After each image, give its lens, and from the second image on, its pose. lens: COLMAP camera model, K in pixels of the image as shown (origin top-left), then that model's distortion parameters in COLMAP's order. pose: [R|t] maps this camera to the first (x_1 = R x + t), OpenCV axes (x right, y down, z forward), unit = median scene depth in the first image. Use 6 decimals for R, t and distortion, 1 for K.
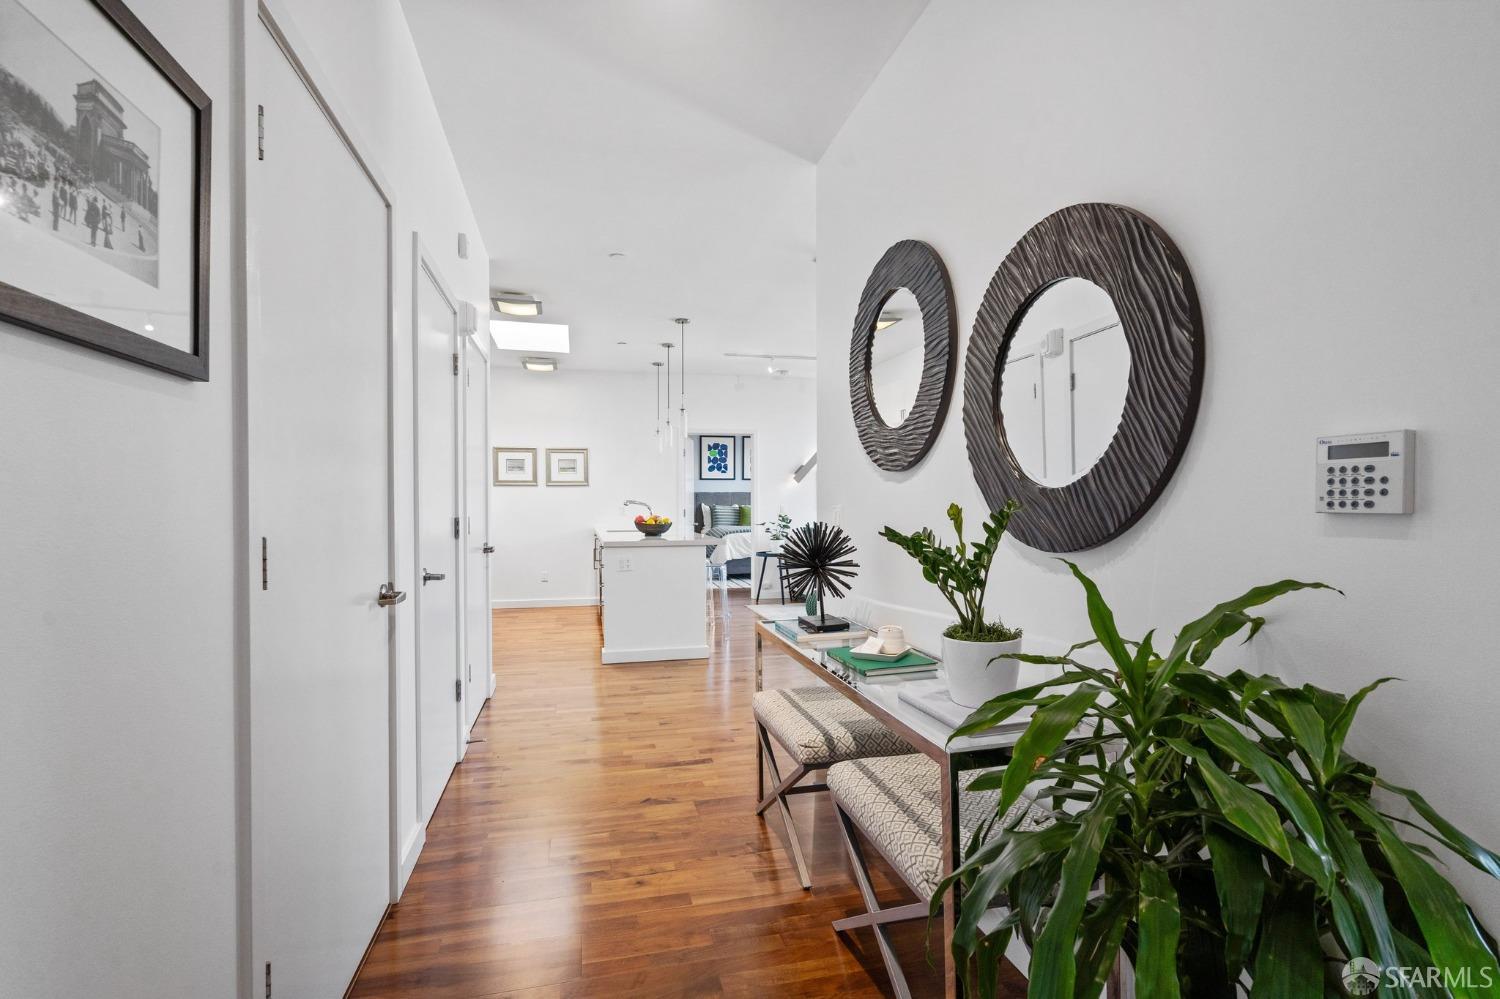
lens RADIAL K [[679.8, 0, 780.2], [0, 679.8, 506.4], [0, 0, 1]] dist [-0.001948, 0.000579]
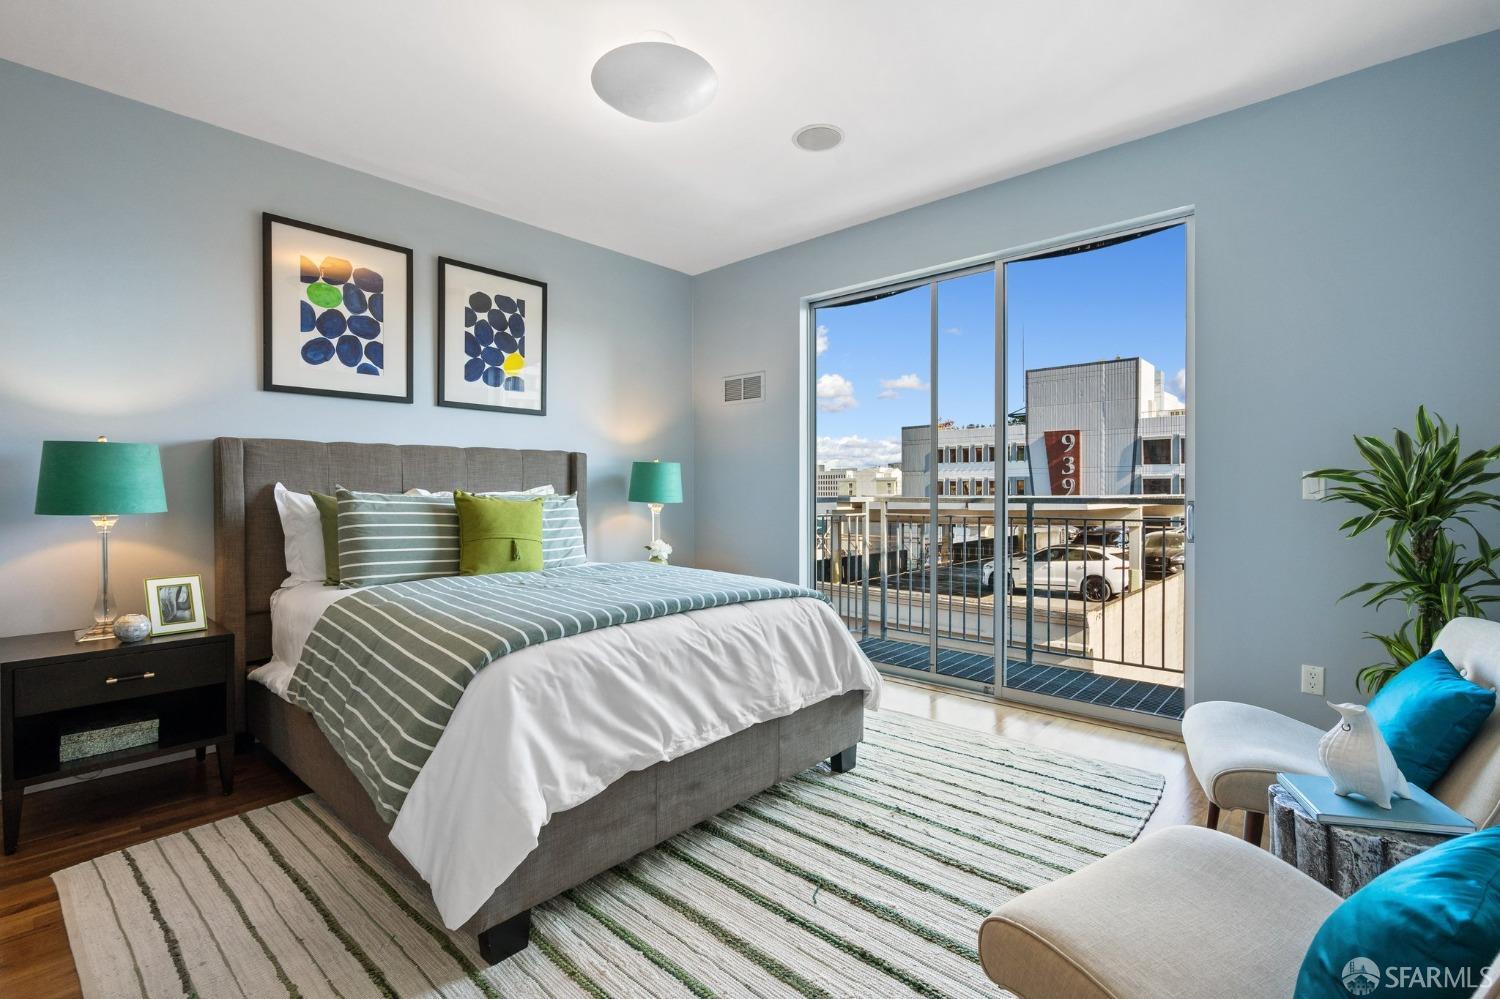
lens RADIAL K [[679.8, 0, 759.9], [0, 679.8, 495.5], [0, 0, 1]] dist [-0.001948, 0.000579]
pose [[0.846220, -0.000459, 0.532833, -0.095851], [-0.000607, 0.999998, 0.001825, -0.000419], [-0.532833, -0.001868, 0.846219, 0.684385]]
